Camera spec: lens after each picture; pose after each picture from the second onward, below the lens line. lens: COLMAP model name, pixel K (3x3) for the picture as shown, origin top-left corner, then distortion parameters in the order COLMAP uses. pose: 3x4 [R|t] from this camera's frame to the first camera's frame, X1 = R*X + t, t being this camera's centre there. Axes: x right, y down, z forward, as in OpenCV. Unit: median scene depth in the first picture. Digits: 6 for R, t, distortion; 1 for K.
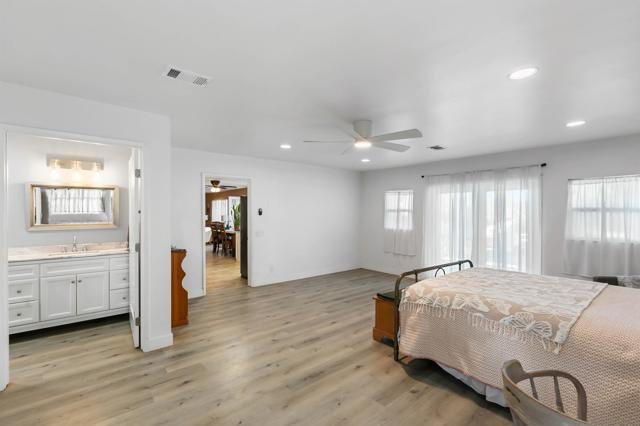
lens RADIAL K [[295.2, 0, 318.1], [0, 295.2, 209.5], [0, 0, 1]] dist [0.001461, 0.000239]
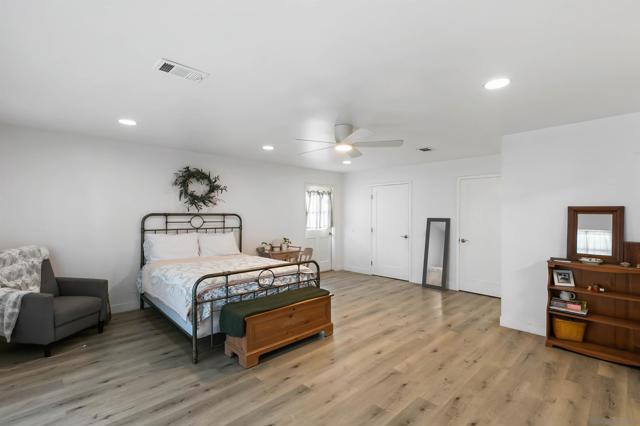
lens RADIAL K [[295.2, 0, 318.1], [0, 295.2, 209.5], [0, 0, 1]] dist [0.001461, 0.000239]
pose [[-0.997369, 0.002033, -0.072470, 0.301099], [0.003038, 0.999901, -0.013750, 0.005986], [0.072435, -0.013934, -0.997276, 1.962648]]
